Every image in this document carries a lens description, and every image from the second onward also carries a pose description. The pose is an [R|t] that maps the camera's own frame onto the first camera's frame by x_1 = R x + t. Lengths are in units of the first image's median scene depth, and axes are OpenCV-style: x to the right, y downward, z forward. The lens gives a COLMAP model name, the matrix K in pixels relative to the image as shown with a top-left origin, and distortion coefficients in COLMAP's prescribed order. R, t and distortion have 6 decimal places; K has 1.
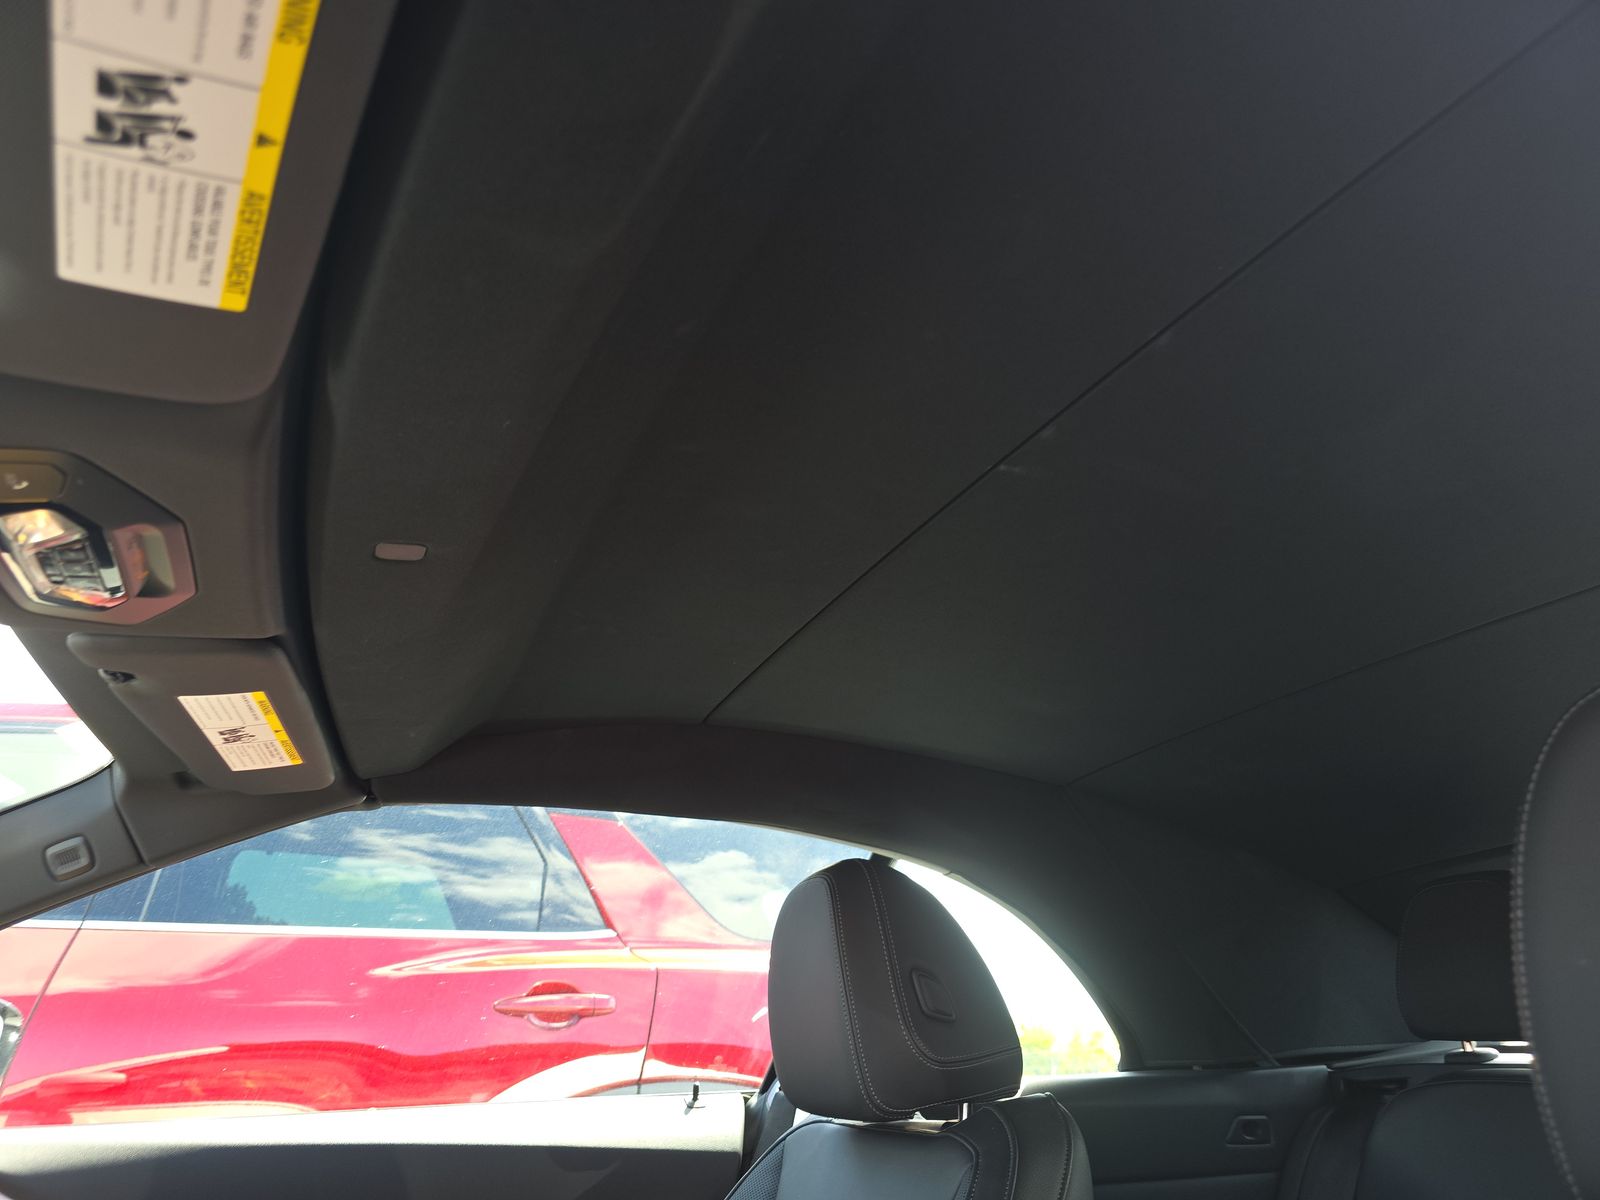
lens RADIAL K [[1094.7, 0, 798.1], [0, 1094.7, 607.6], [0, 0, 1]] dist [0.010003, -0.007825]
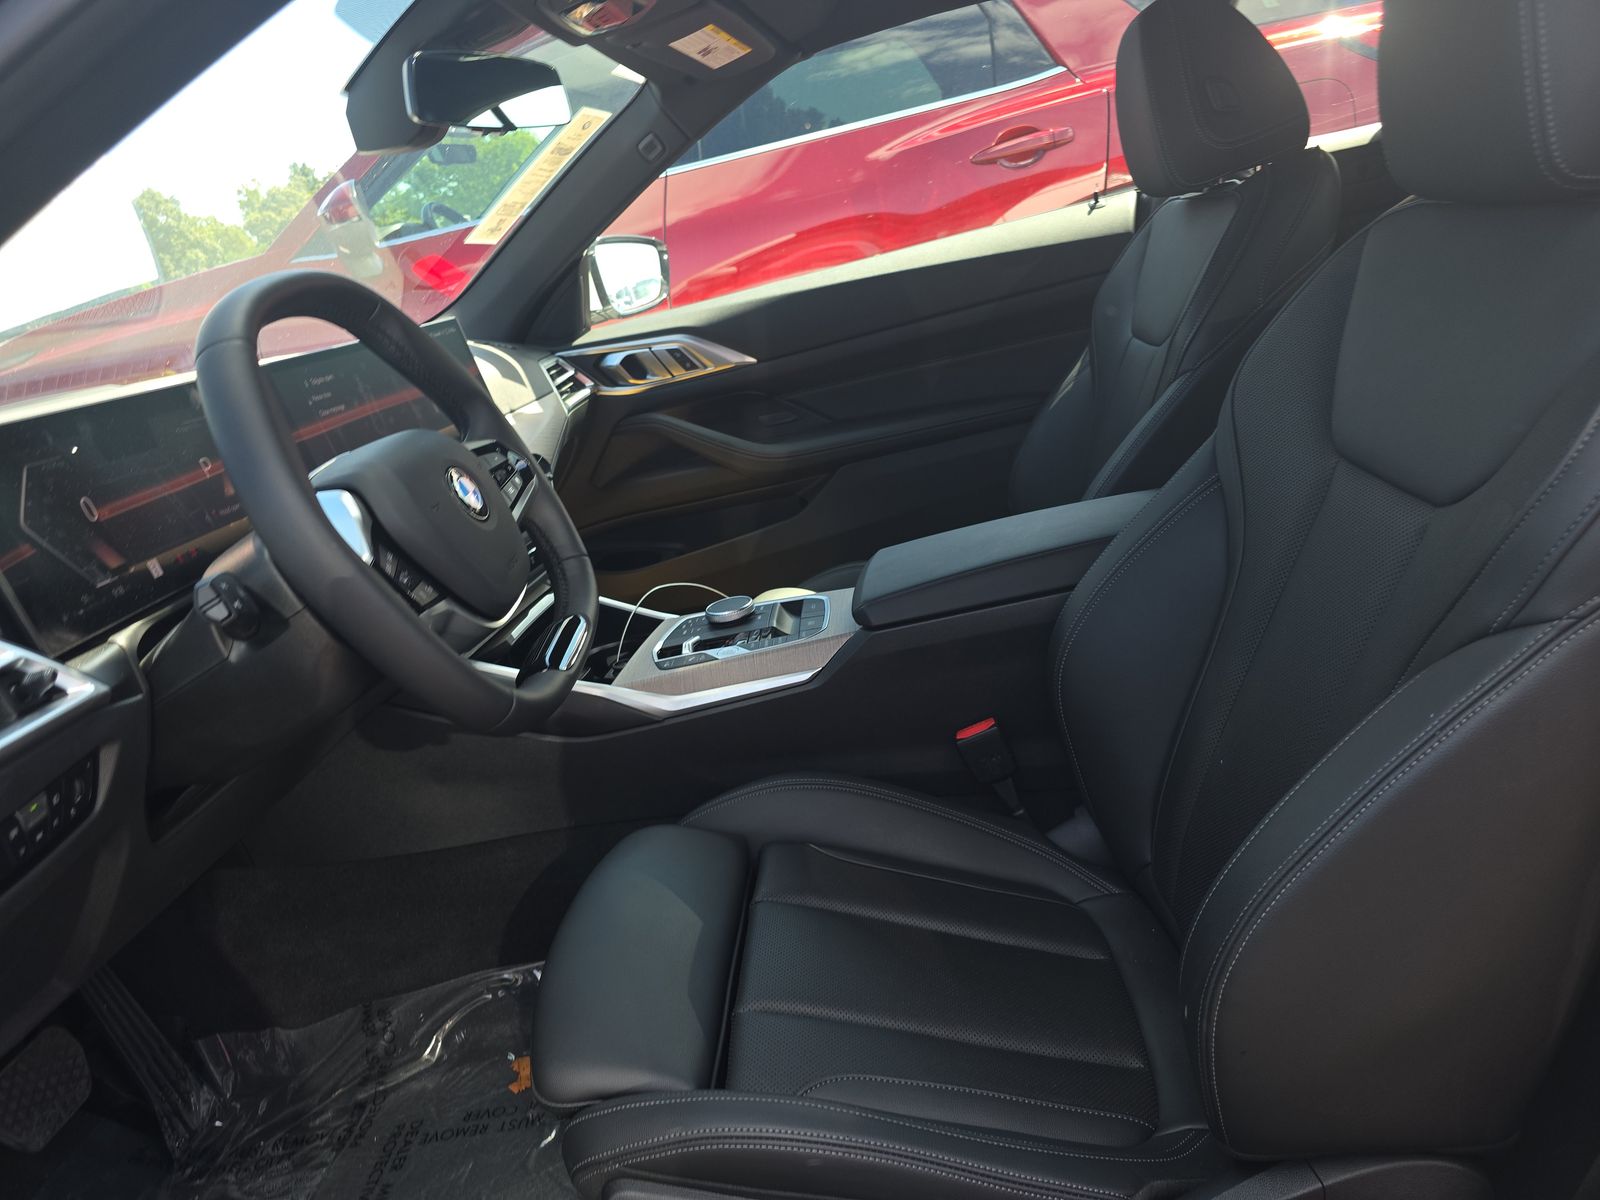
lens RADIAL K [[1094.7, 0, 796.4], [0, 1094.7, 602.6], [0, 0, 1]] dist [0.010003, -0.007825]
pose [[0.877205, -0.040166, -0.478433, 0.145252], [0.356855, 0.721195, 0.593745, -0.092365], [0.321195, -0.691567, 0.646969, -0.236857]]
